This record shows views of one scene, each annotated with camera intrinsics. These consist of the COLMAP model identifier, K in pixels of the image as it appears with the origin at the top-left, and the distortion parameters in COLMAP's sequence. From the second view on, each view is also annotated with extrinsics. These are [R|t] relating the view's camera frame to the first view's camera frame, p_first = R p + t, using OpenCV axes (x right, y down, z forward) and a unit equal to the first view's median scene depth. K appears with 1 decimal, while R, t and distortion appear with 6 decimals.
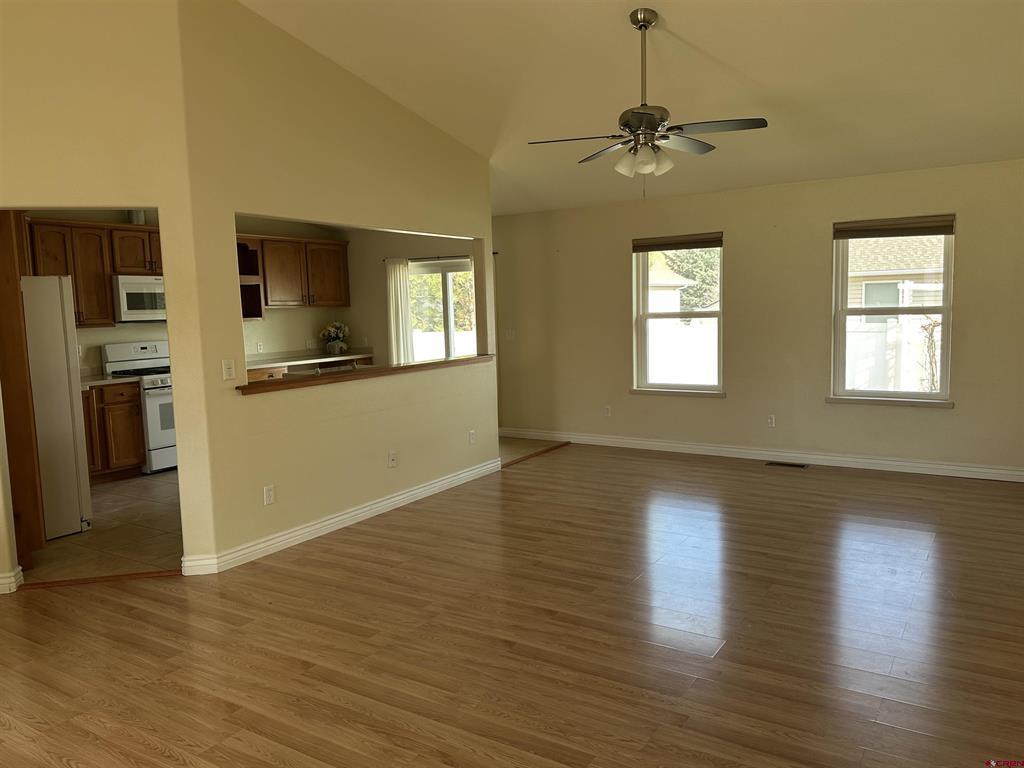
lens RADIAL K [[766.4, 0, 510.6], [0, 766.4, 363.6], [0, 0, 1]] dist [0.140430, -0.185946]
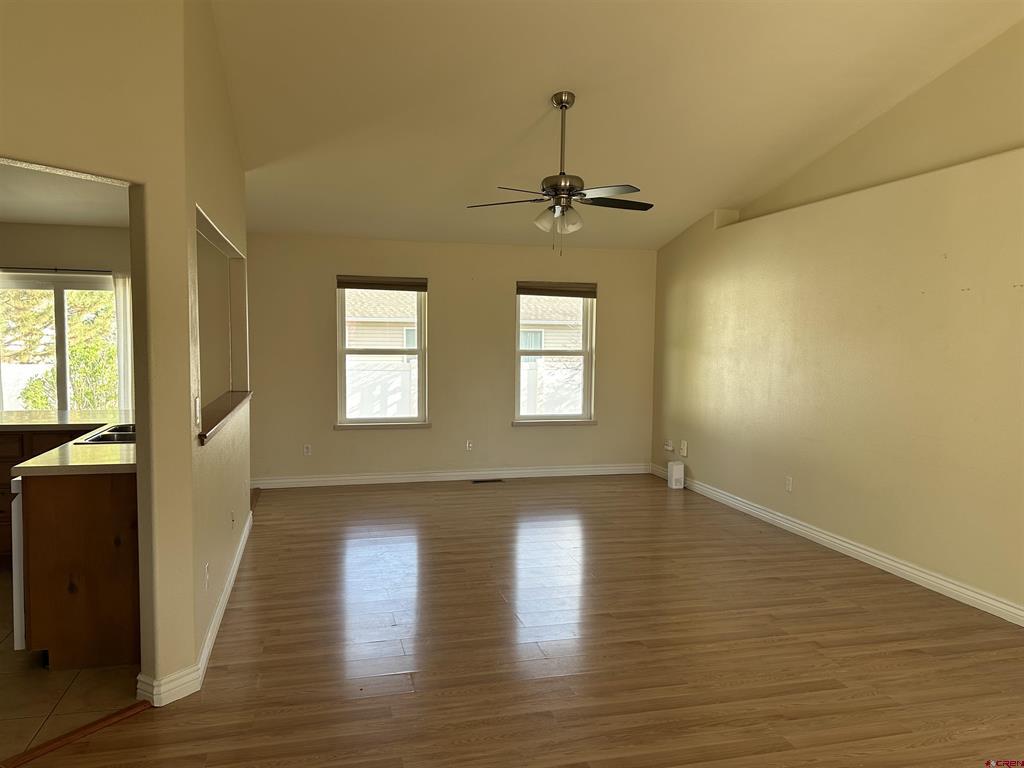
lens RADIAL K [[761.0, 0, 512.0], [0, 761.0, 384.0], [0, 0, 1]] dist [0.035128, -0.002411]
pose [[0.674856, -0.009038, 0.737894, -0.459267], [0.026544, 0.999575, -0.012032, -0.002381], [-0.737472, 0.027707, 0.674809, 0.185650]]
